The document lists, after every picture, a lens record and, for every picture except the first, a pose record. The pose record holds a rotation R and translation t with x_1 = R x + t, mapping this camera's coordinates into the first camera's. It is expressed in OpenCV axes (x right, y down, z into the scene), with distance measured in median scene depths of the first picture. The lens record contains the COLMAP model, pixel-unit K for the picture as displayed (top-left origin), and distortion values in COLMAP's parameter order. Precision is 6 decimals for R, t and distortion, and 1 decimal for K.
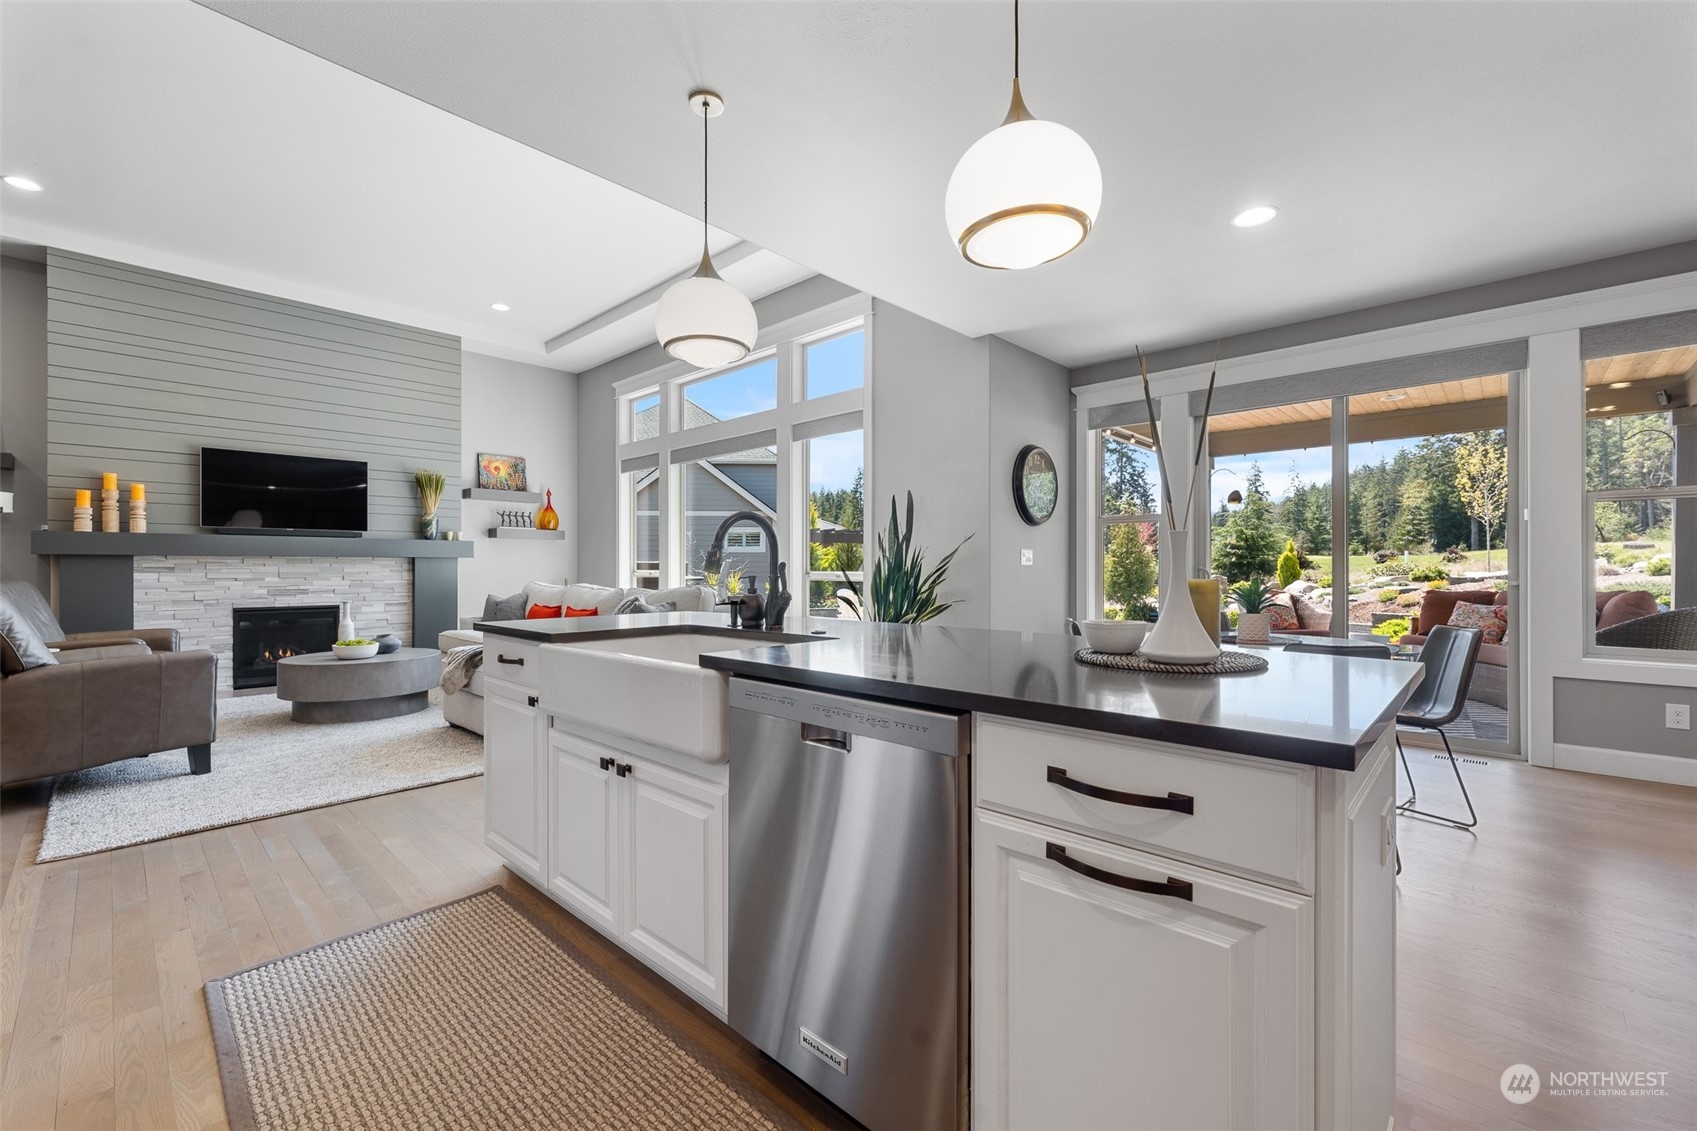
lens RADIAL K [[710.1, 0, 848.8], [0, 710.1, 569.9], [0, 0, 1]] dist [-0.001436, -0.000190]
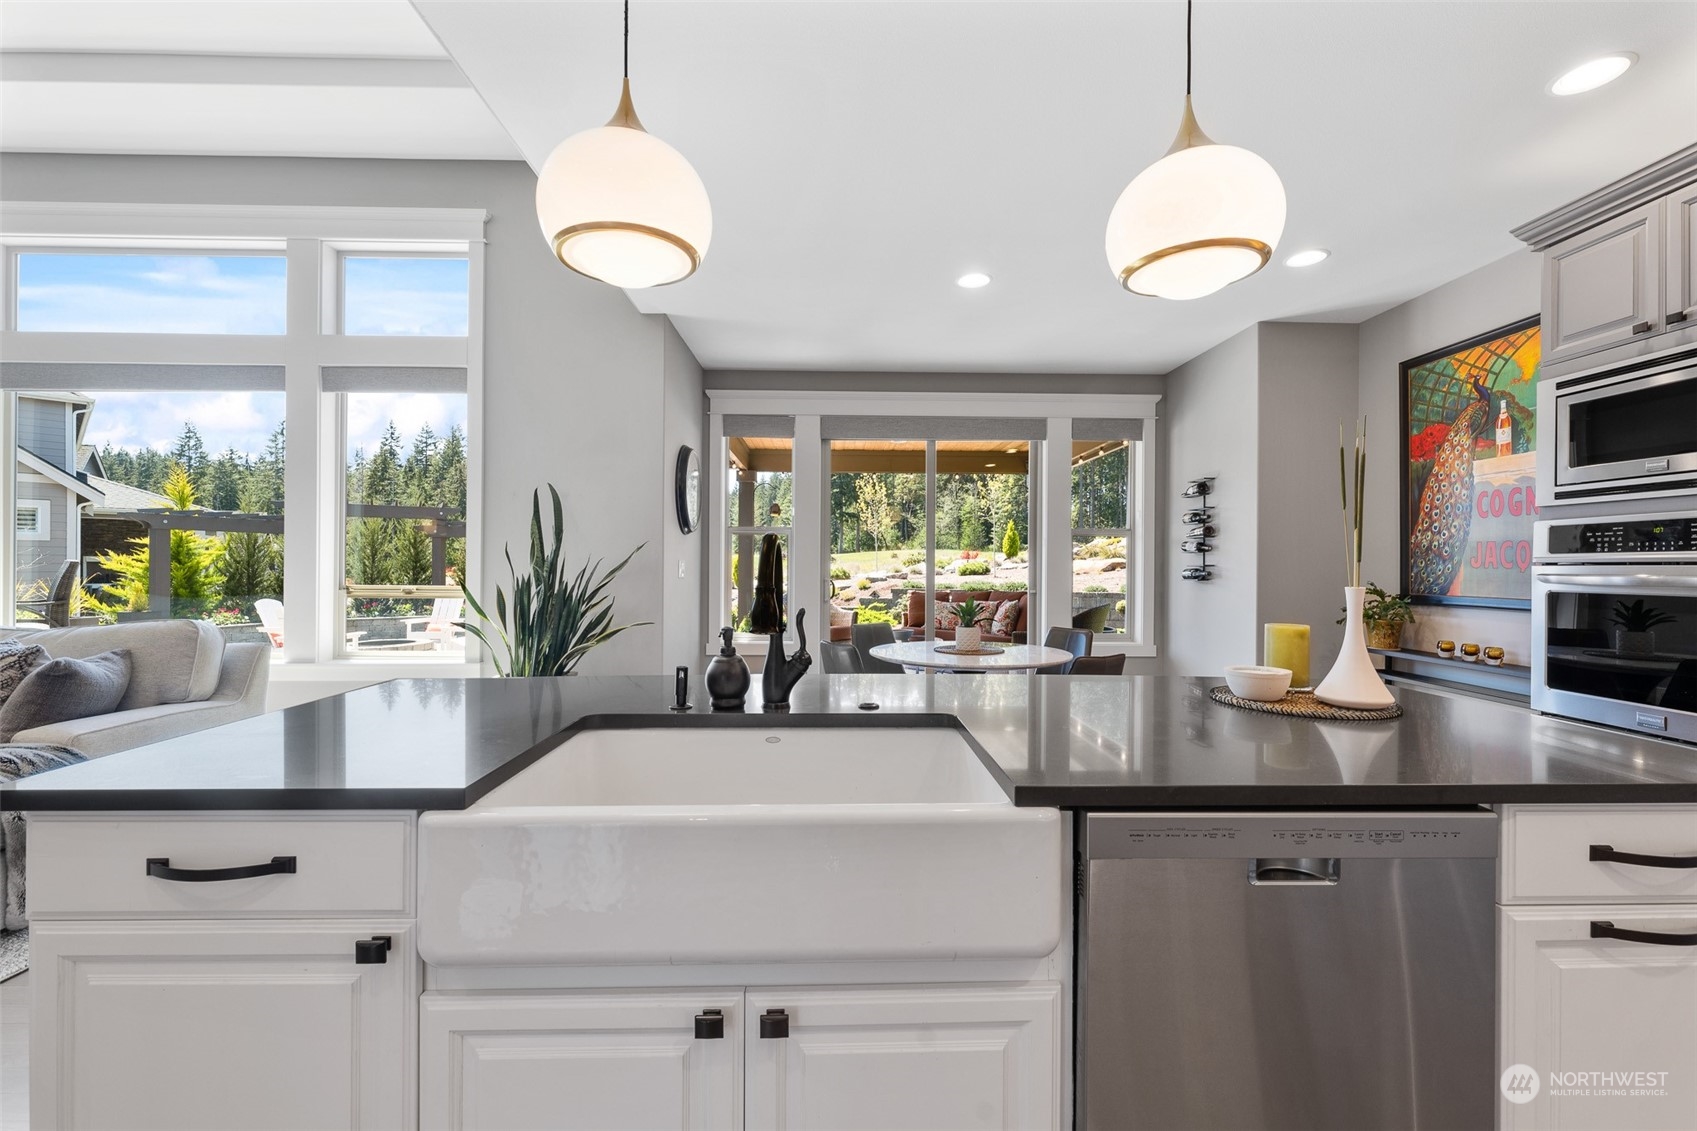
lens RADIAL K [[710.1, 0, 848.4], [0, 710.1, 564.8], [0, 0, 1]] dist [-0.001436, -0.000190]
pose [[0.704735, 0.006036, 0.709445, -0.240482], [-0.006236, 0.999978, -0.002314, -0.022991], [-0.709444, -0.002793, 0.704757, 0.213050]]
